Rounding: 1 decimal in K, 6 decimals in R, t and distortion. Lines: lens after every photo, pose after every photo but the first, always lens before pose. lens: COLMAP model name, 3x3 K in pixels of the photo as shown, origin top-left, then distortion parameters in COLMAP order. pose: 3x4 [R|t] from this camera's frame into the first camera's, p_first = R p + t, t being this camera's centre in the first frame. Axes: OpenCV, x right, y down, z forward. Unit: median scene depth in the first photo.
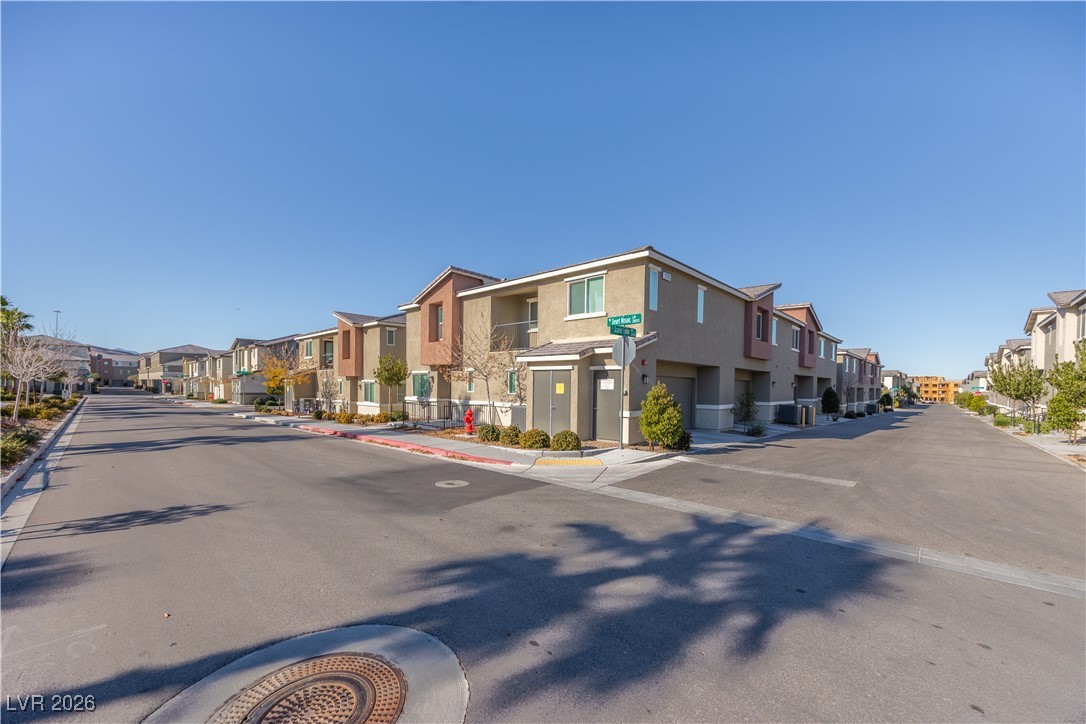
lens RADIAL K [[427.6, 0, 542.4], [0, 427.6, 389.2], [0, 0, 1]] dist [0.000029, 0.000022]
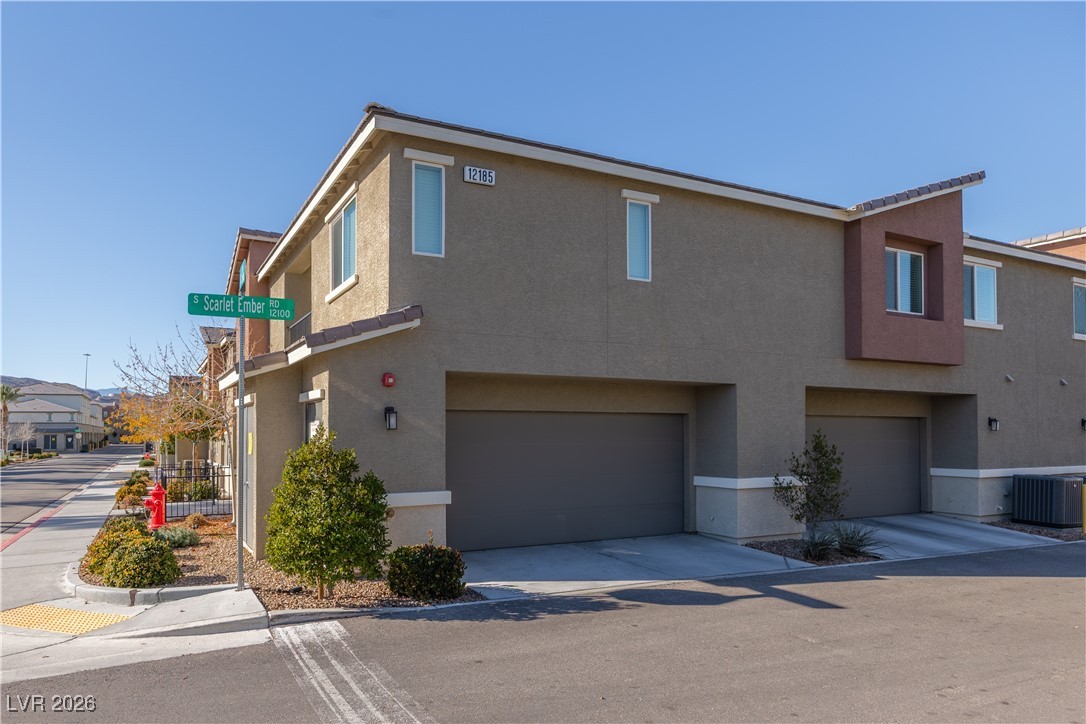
lens RADIAL K [[648.7, 0, 542.3], [0, 648.7, 423.3], [0, 0, 1]] dist [0.002022, 0.000397]
pose [[0.931138, -0.020640, -0.364082, 0.429539], [0.011401, 0.999557, -0.027507, -0.000980], [0.364488, 0.021462, 0.930961, 0.319857]]
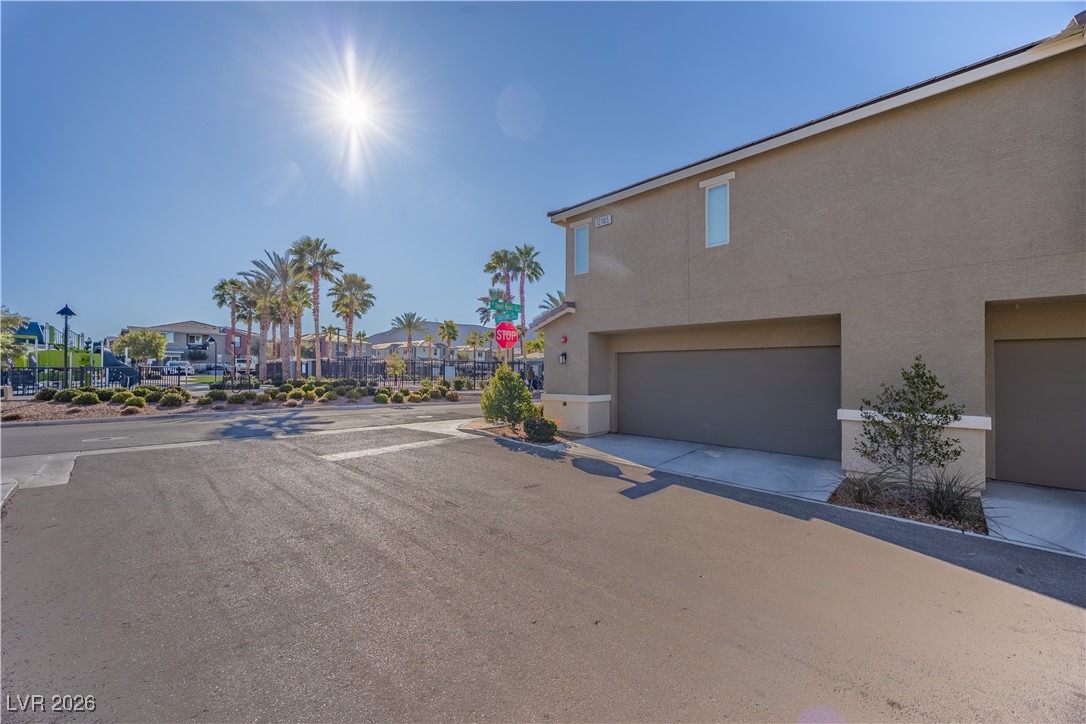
lens RADIAL K [[419.4, 0, 542.1], [0, 419.4, 364.9], [0, 0, 1]] dist [0.000329, 0.000082]
pose [[-0.018539, -0.015915, -0.999701, 0.520798], [0.000644, 0.999873, -0.015930, -0.000282], [0.999828, -0.000939, -0.018527, 0.415162]]
